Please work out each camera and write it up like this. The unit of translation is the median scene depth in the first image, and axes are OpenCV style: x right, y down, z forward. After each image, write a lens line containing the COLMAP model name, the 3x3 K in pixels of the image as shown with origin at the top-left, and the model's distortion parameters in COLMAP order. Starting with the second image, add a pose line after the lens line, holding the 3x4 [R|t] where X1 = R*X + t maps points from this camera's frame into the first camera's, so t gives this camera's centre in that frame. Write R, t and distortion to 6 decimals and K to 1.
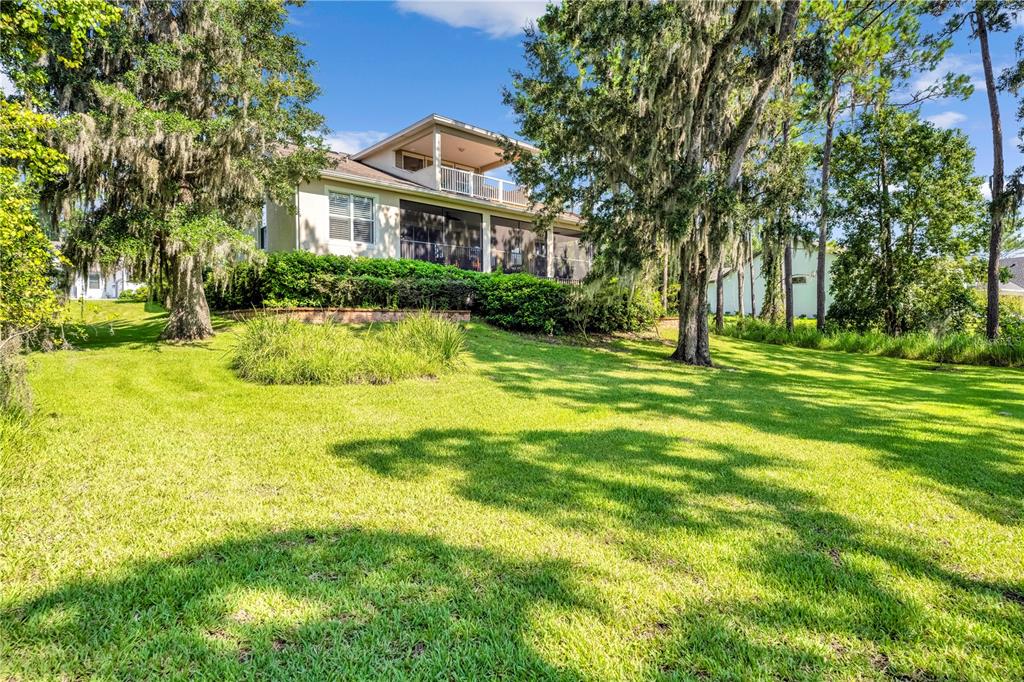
lens RADIAL K [[541.7, 0, 513.0], [0, 541.7, 321.4], [0, 0, 1]] dist [0.000795, 0.000020]
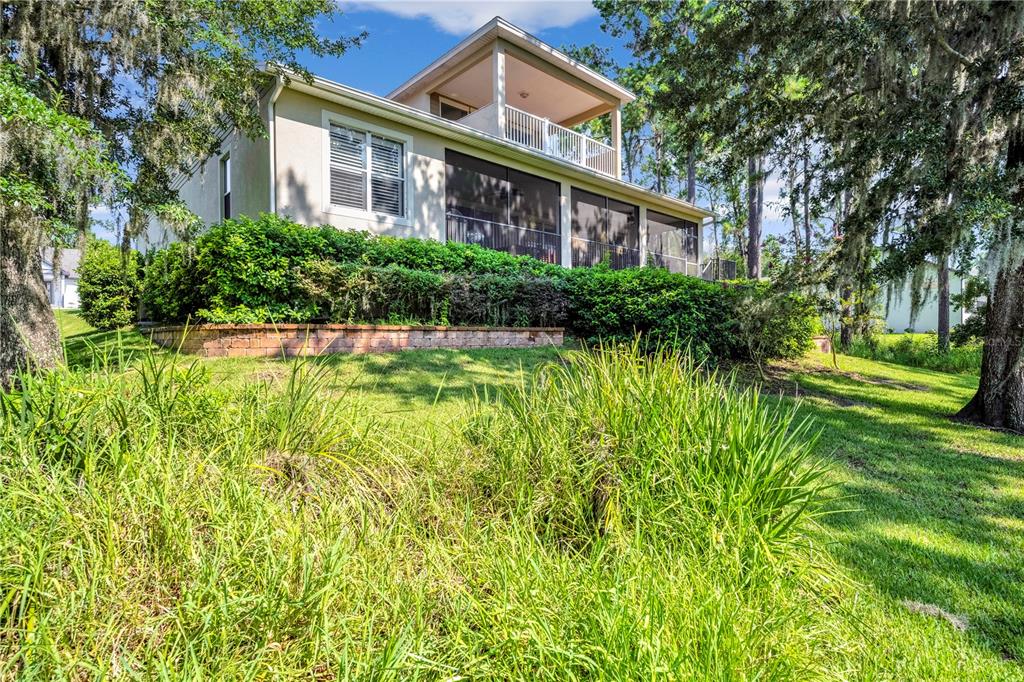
lens RADIAL K [[509.2, 0, 512.0], [0, 509.2, 341.0], [0, 0, 1]] dist [-0.000798, -0.000016]
pose [[0.999927, 0.001285, -0.012001, -0.131787], [-0.001111, 0.999895, 0.014474, -0.013608], [0.012019, -0.014459, 0.999823, 0.433823]]
